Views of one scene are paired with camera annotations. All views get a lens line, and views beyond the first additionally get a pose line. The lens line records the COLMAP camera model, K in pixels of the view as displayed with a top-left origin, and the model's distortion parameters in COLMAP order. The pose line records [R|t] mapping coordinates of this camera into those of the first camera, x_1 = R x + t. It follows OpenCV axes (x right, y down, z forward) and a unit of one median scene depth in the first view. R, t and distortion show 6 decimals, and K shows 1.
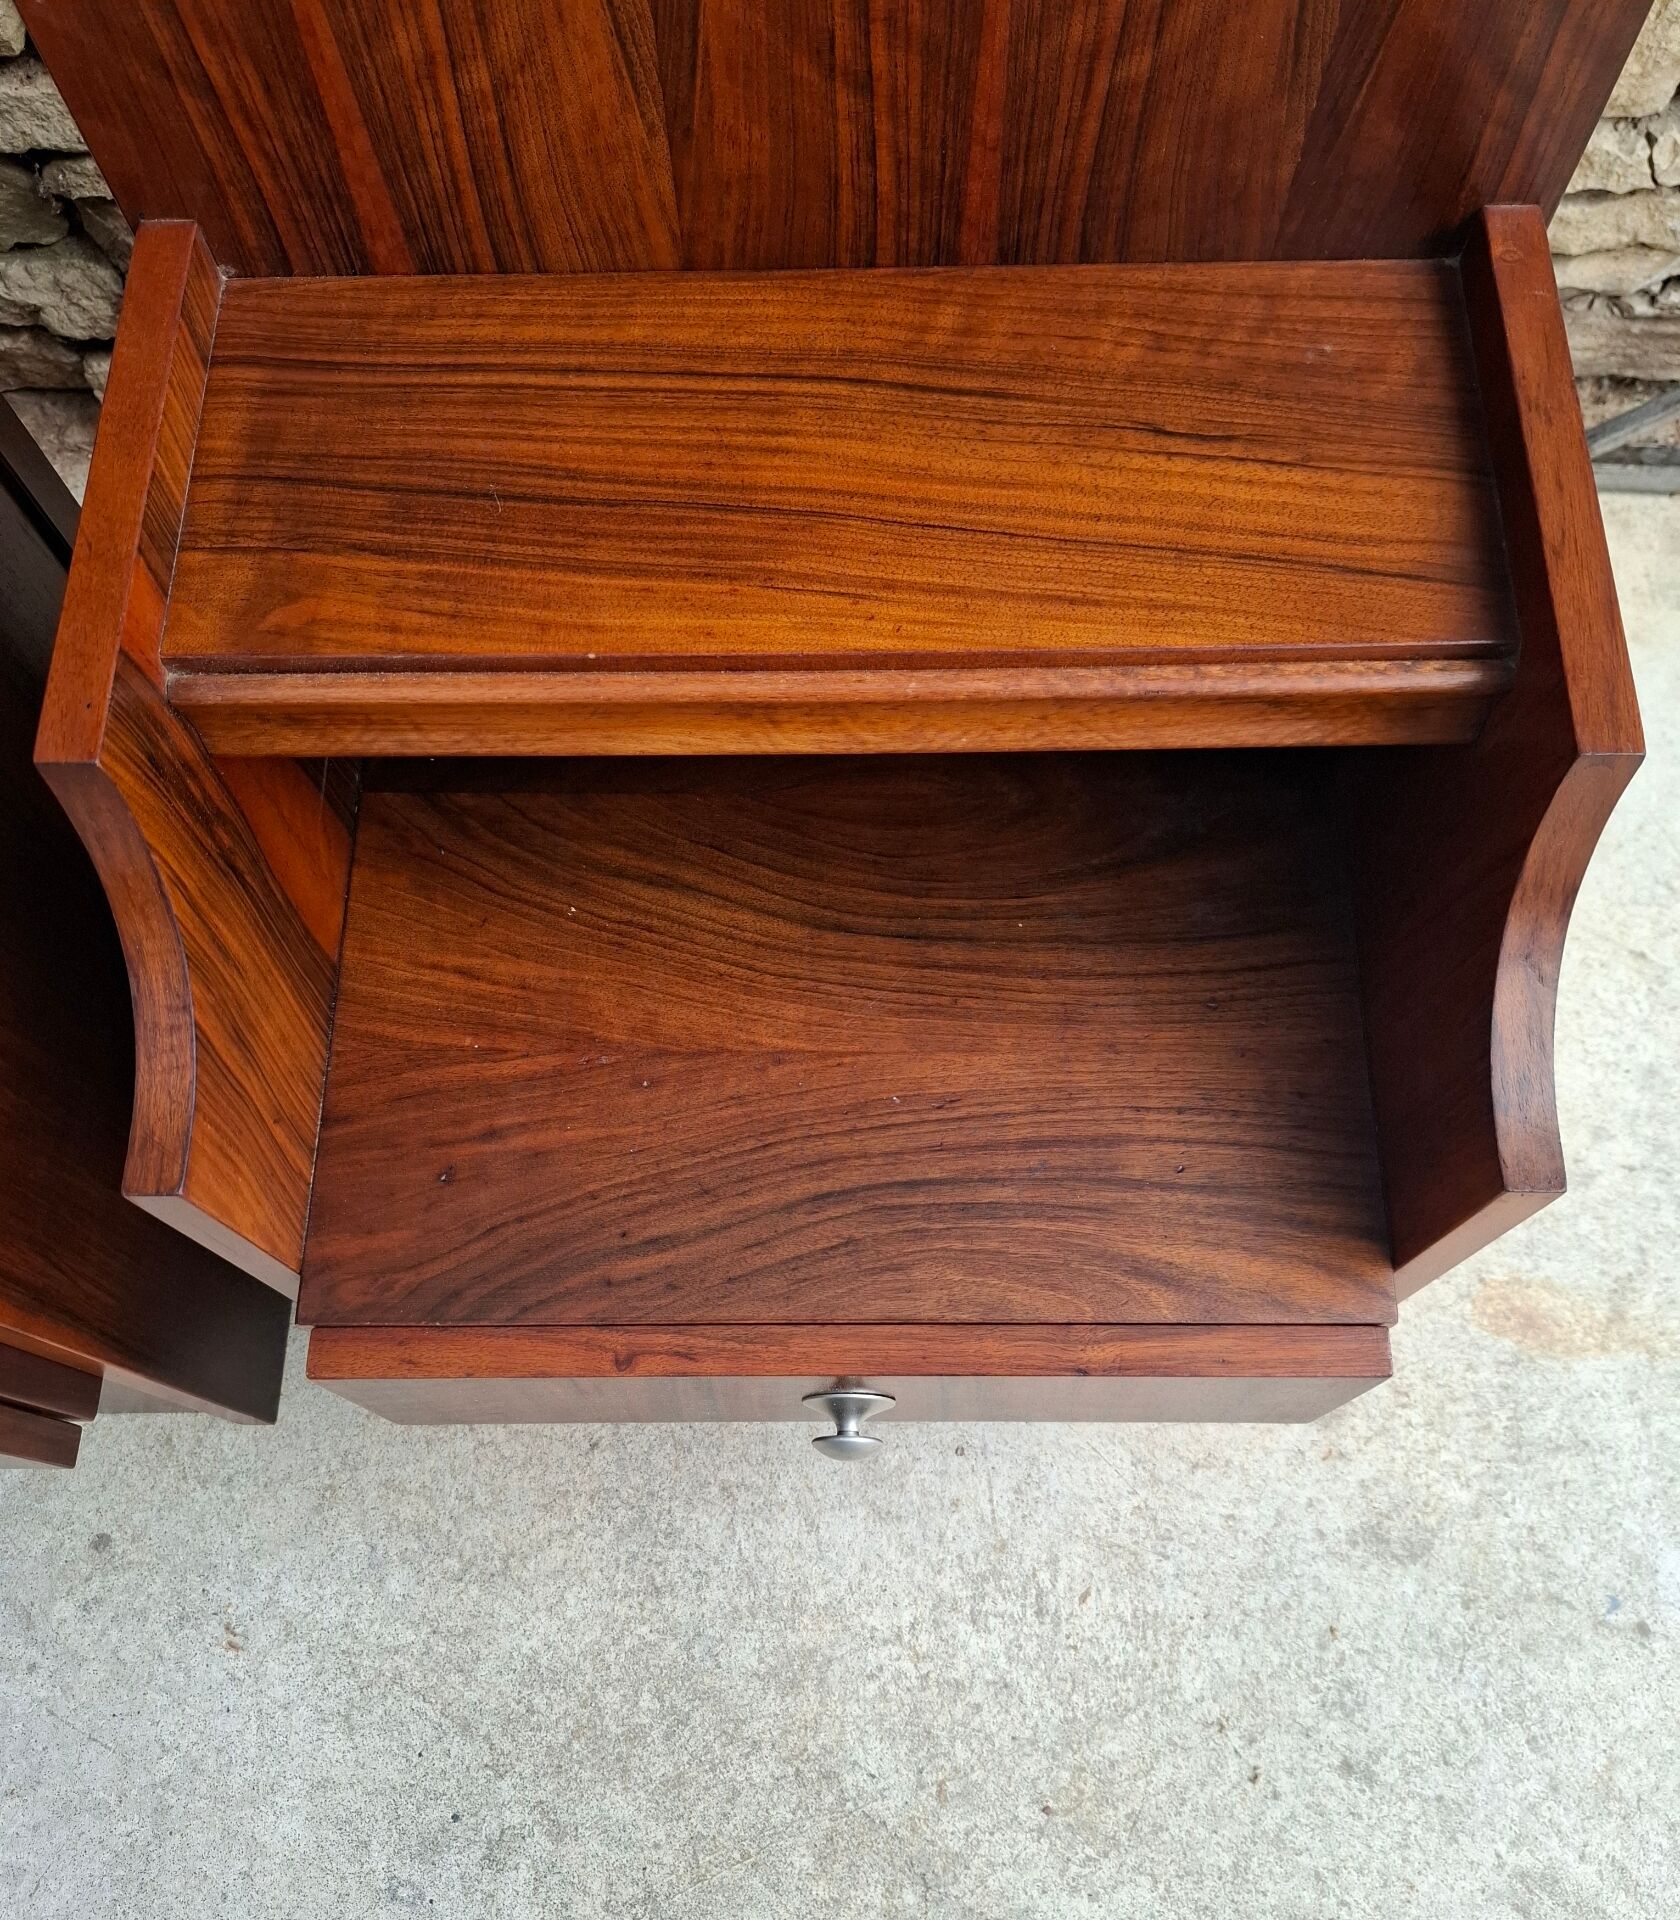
lens RADIAL K [[1600.4, 0, 843.9], [0, 1600.4, 1030.3], [0, 0, 1]] dist [0.127798, -0.185287]
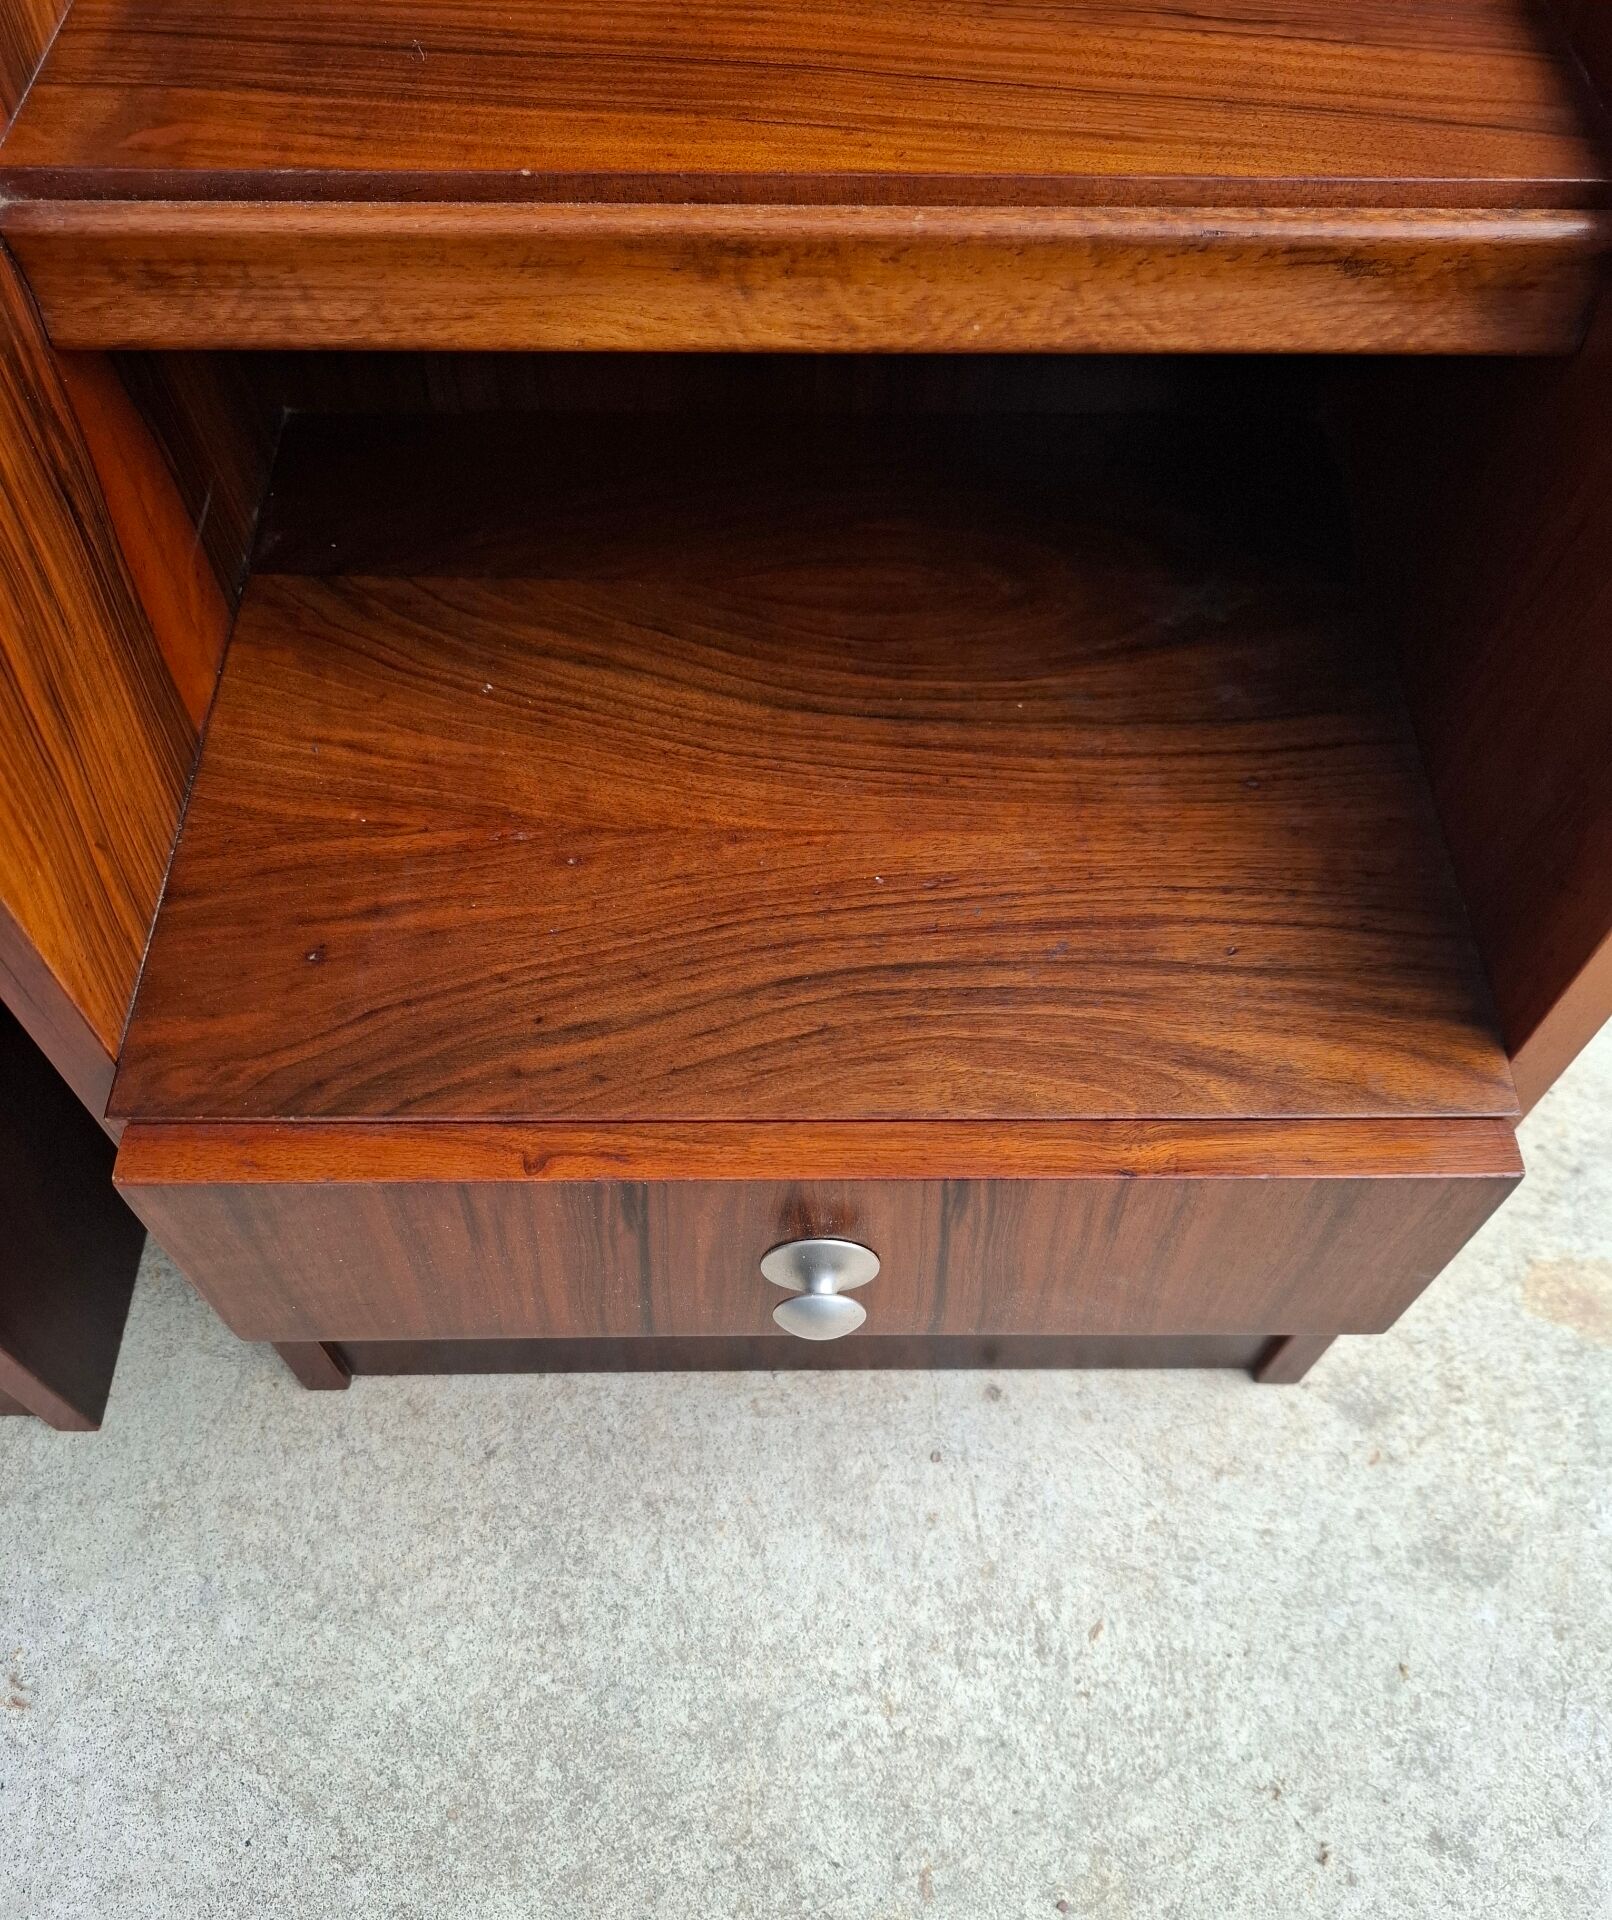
lens RADIAL K [[1497.3, 0, 798.3], [0, 1497.3, 1063.1], [0, 0, 1]] dist [0.082302, -0.117124]
pose [[0.999406, 0.006160, 0.033920, -0.029424], [0.000904, 0.978884, -0.204415, 0.253229], [-0.034463, 0.204324, 0.978296, 0.237721]]
